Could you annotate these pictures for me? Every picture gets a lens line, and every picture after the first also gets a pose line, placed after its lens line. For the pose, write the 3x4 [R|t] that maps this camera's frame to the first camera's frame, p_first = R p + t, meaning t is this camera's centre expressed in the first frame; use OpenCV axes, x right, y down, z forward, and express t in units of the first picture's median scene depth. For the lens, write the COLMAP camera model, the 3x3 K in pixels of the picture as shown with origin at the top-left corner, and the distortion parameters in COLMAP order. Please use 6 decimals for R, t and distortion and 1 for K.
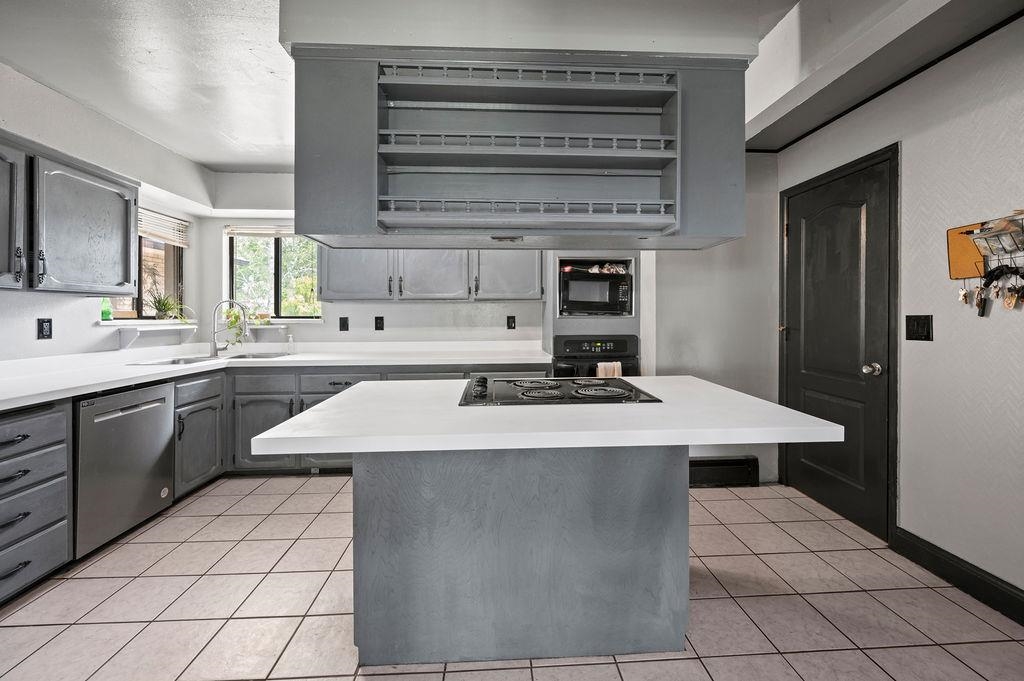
lens RADIAL K [[415.7, 0, 518.7], [0, 415.7, 314.1], [0, 0, 1]] dist [0.001428, -0.000975]
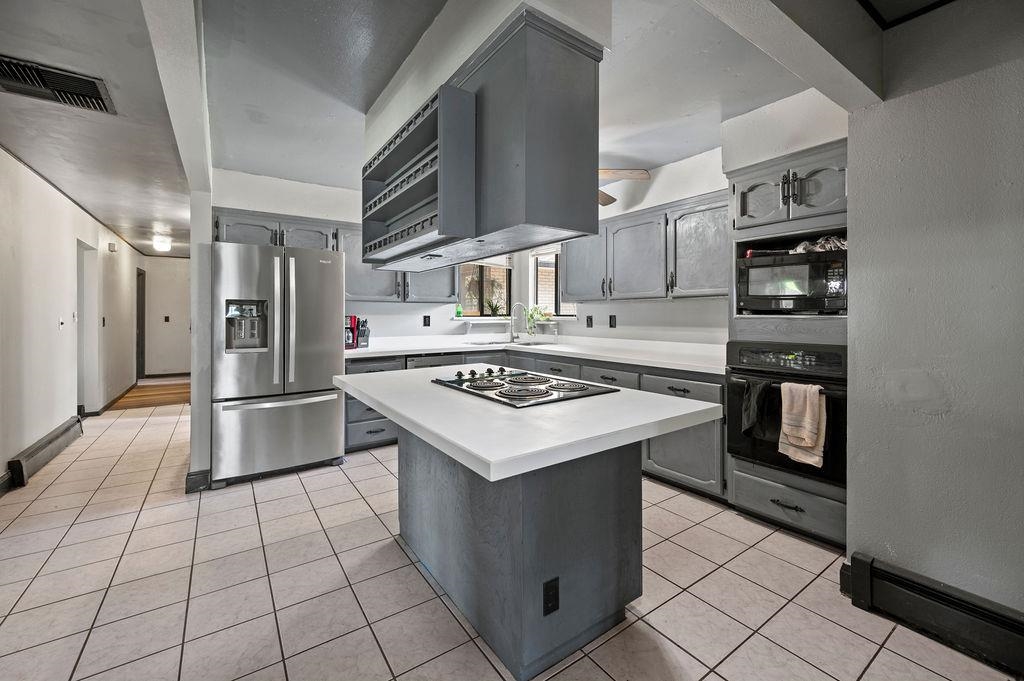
lens RADIAL K [[415.7, 0, 525.1], [0, 415.7, 314.3], [0, 0, 1]] dist [0.001428, -0.000975]
pose [[0.534764, 0.002292, -0.844999, 0.538558], [0.002099, 0.999990, 0.004040, -0.001815], [0.844999, -0.003934, 0.534753, 0.251458]]
